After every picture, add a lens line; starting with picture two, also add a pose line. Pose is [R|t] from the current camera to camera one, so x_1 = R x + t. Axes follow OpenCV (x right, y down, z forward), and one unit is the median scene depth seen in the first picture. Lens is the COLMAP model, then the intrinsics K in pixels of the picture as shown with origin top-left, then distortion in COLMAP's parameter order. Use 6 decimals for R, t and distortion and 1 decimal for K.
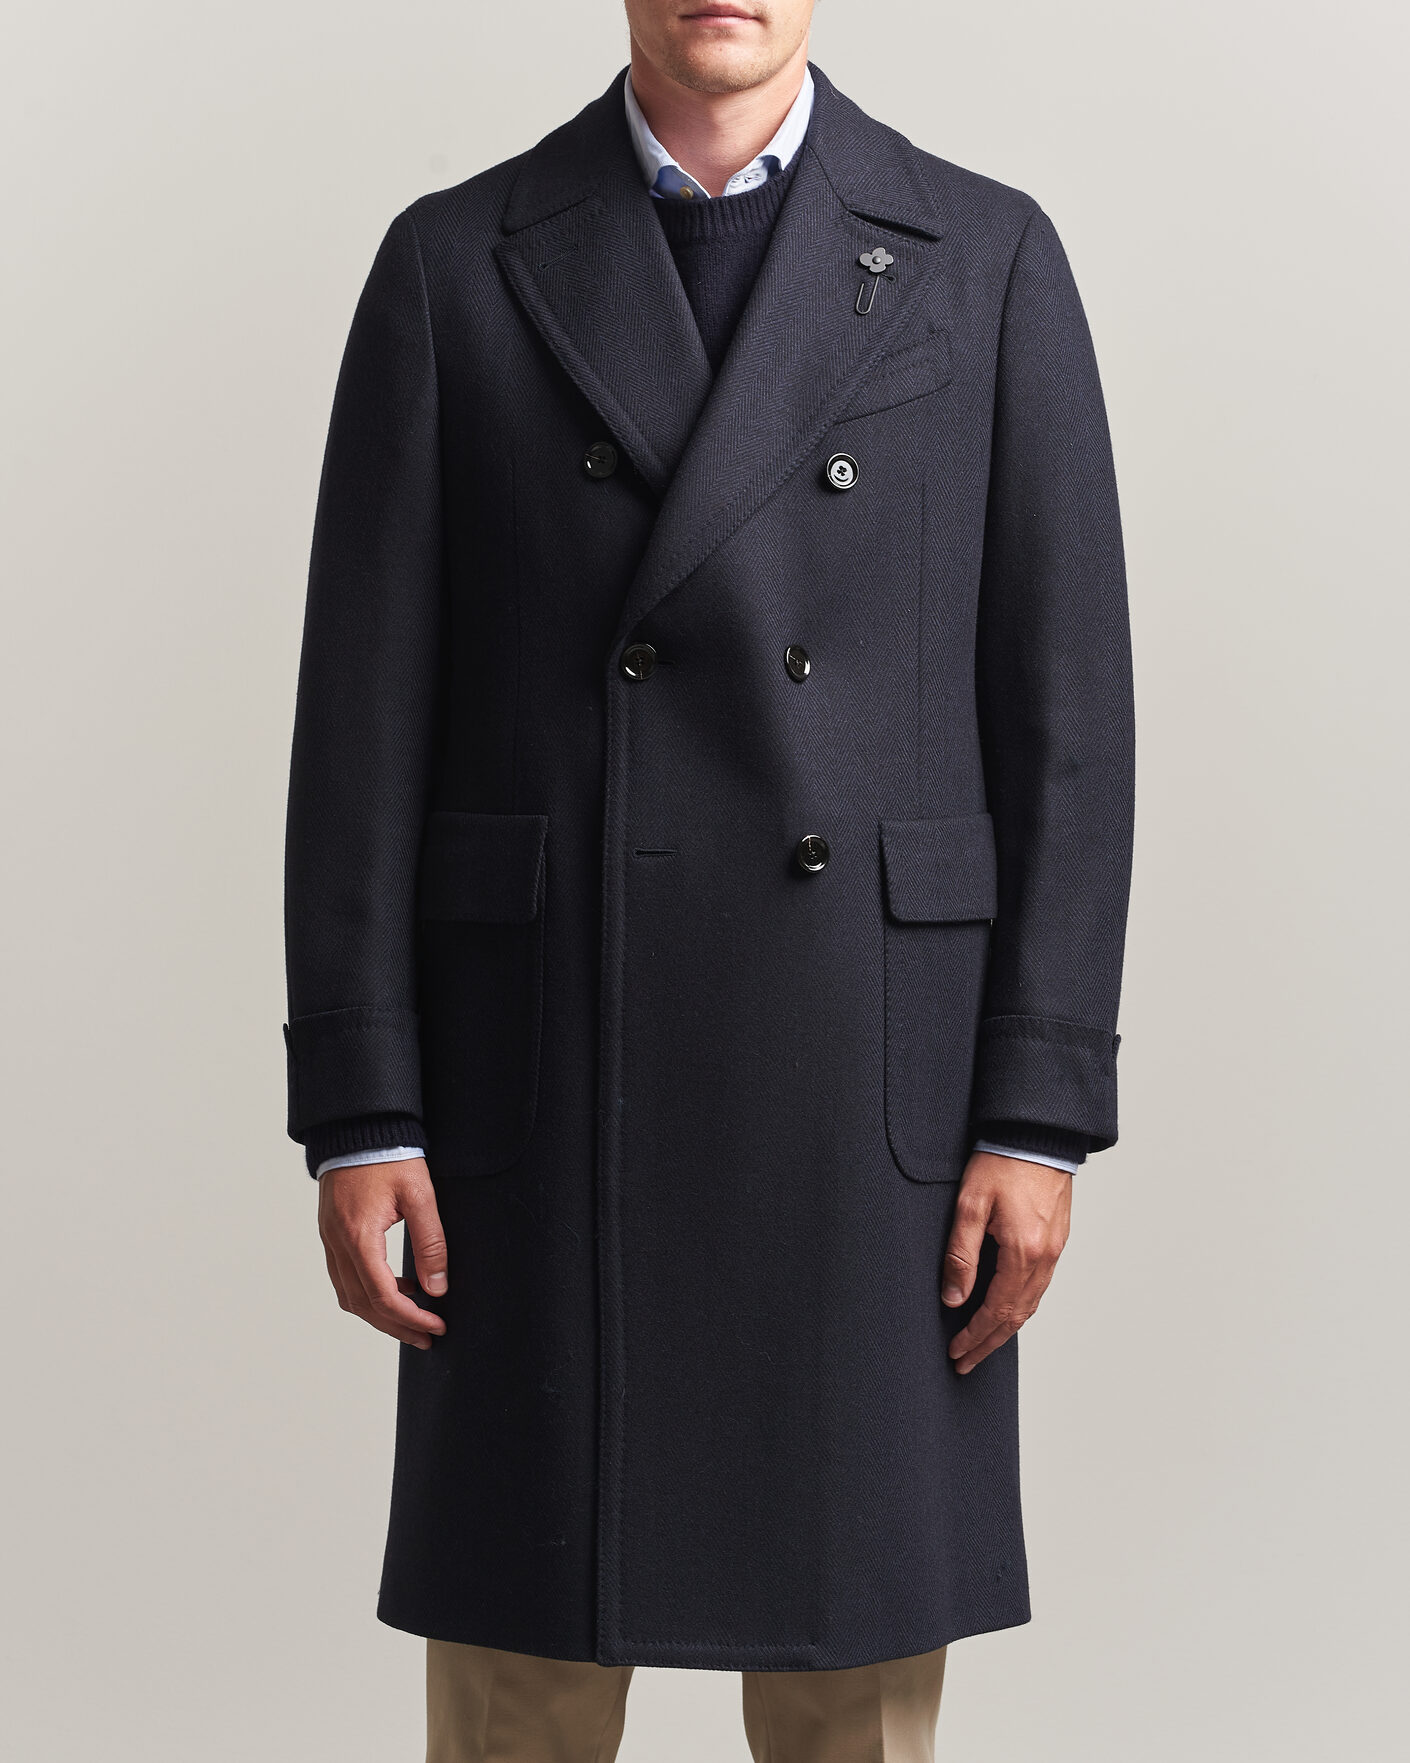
lens RADIAL K [[4503.0, 0, 707.4], [0, 4503.0, 947.8], [0, 0, 1]] dist [-0.474844, 20.039909]
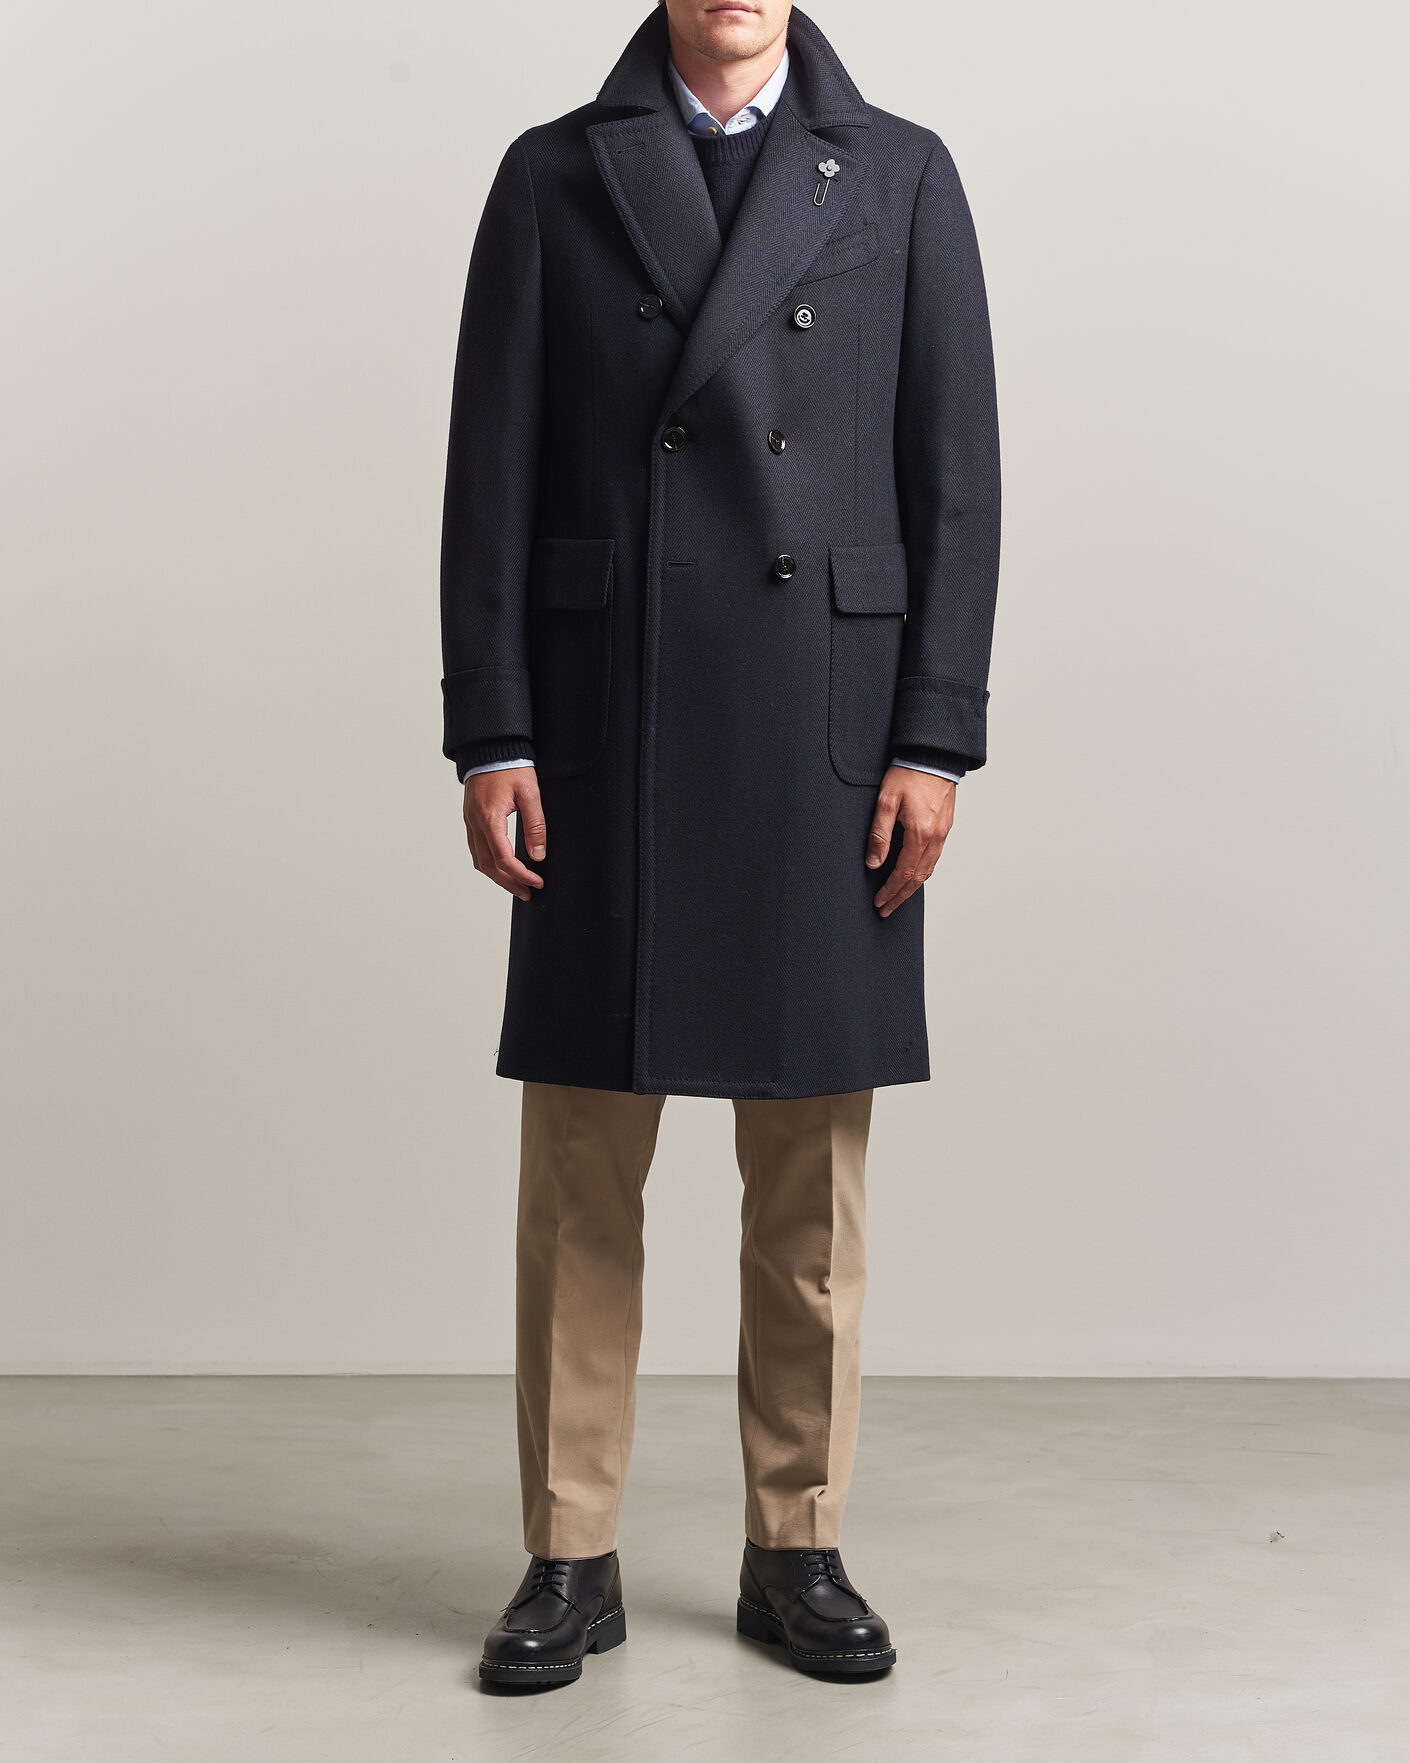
lens RADIAL K [[4503.0, 0, 707.4], [0, 4503.0, 947.8], [0, 0, 1]] dist [-0.474844, 20.039909]
pose [[0.998737, 0.023531, -0.044384, 0.067816], [-0.020871, 0.998012, 0.059473, 0.017876], [0.045695, -0.058471, 0.997243, -0.528754]]
